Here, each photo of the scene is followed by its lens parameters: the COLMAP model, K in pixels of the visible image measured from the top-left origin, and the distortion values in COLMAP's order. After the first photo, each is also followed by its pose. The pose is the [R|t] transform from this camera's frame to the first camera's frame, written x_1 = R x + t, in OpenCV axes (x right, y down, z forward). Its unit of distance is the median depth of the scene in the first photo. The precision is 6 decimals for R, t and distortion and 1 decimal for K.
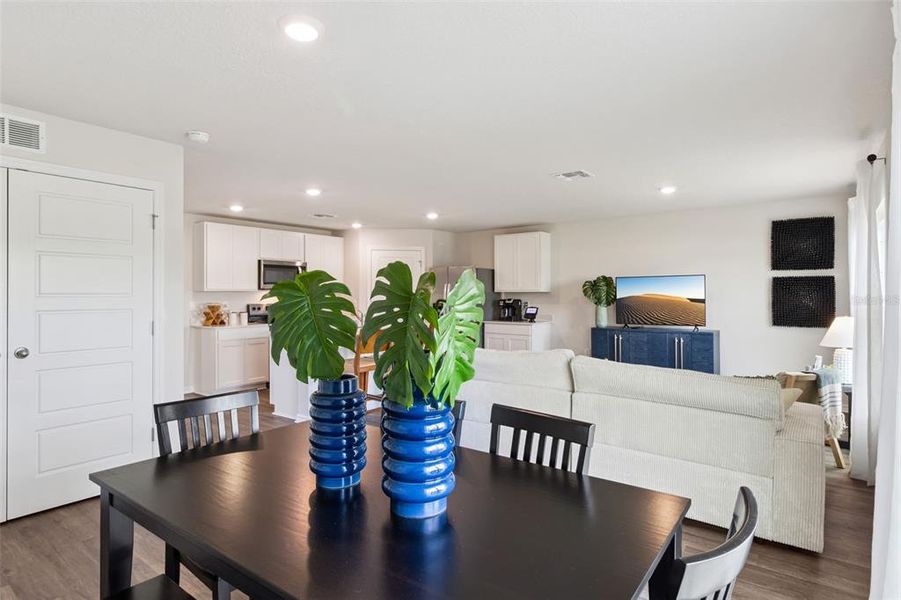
lens RADIAL K [[485.5, 0, 453.8], [0, 485.5, 292.5], [0, 0, 1]] dist [0.000187, 0.000918]
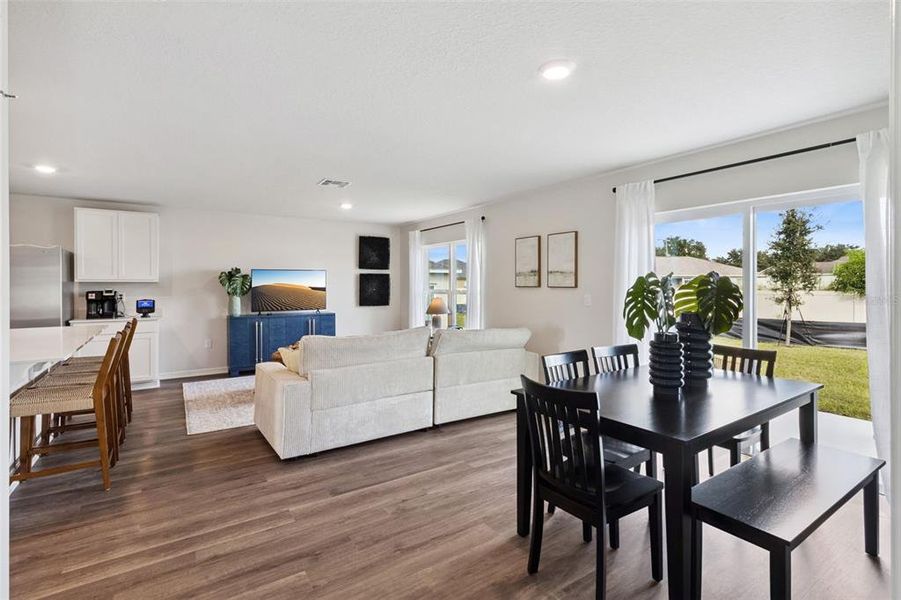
lens RADIAL K [[426.1, 0, 466.3], [0, 426.1, 286.0], [0, 0, 1]] dist [-0.017590, -0.000067]
pose [[0.282445, -0.000666, 0.959283, -0.449217], [-0.003150, 0.999994, 0.001621, 0.003185], [-0.959278, -0.003480, 0.282442, 0.276964]]
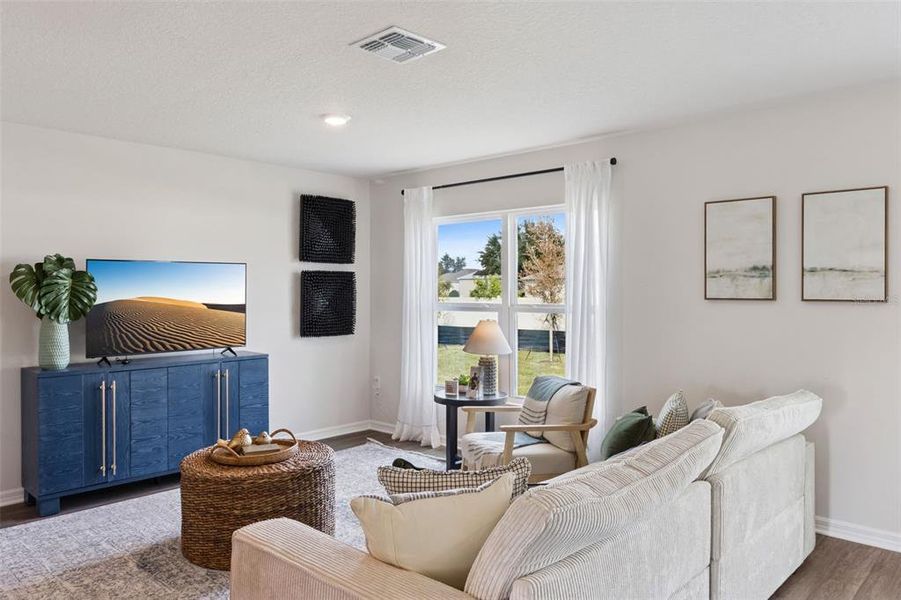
lens RADIAL K [[645.2, 0, 449.4], [0, 645.2, 289.9], [0, 0, 1]] dist [0.003184, 0.001847]
pose [[0.087300, 0.002162, 0.996180, -0.261704], [-0.003454, 0.999992, -0.001868, -0.001695], [-0.996176, -0.003278, 0.087307, 0.610993]]
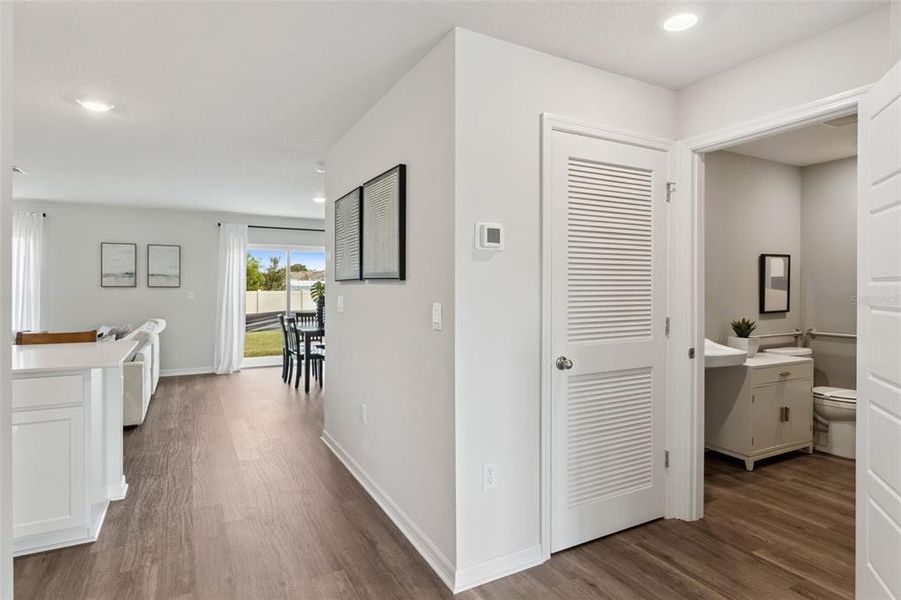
lens RADIAL K [[485.5, 0, 453.8], [0, 485.5, 292.5], [0, 0, 1]] dist [0.000187, 0.000918]
pose [[-0.918257, -0.003188, 0.395973, -0.718557], [-0.001811, 0.999991, 0.003851, 0.012628], [-0.395981, 0.002819, -0.918254, 1.071669]]
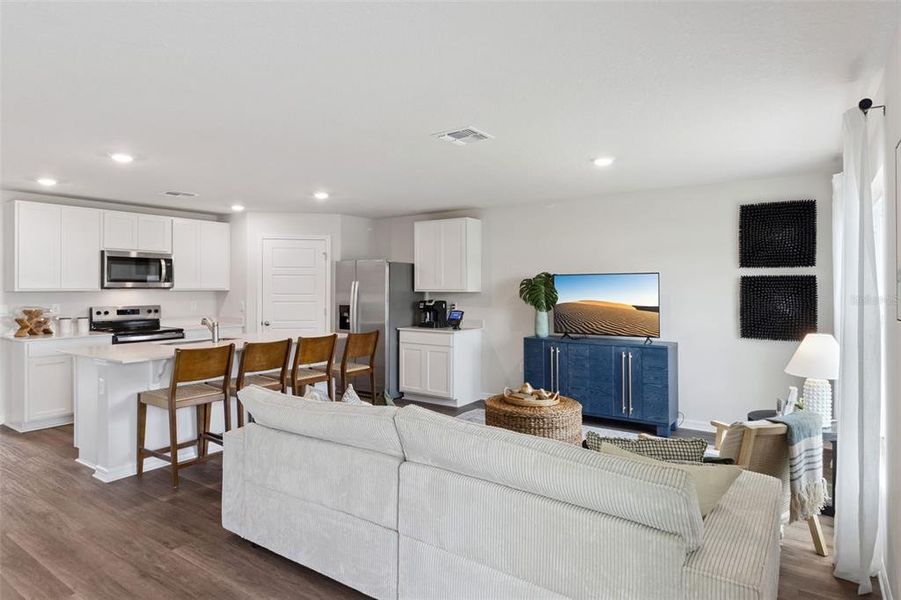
lens RADIAL K [[519.0, 0, 452.3], [0, 519.0, 284.7], [0, 0, 1]] dist [-0.000278, -0.001754]
pose [[0.998857, 0.002636, 0.047734, 0.127861], [-0.002535, 0.999994, -0.002186, -0.013092], [-0.047740, 0.002062, 0.998858, 0.155678]]
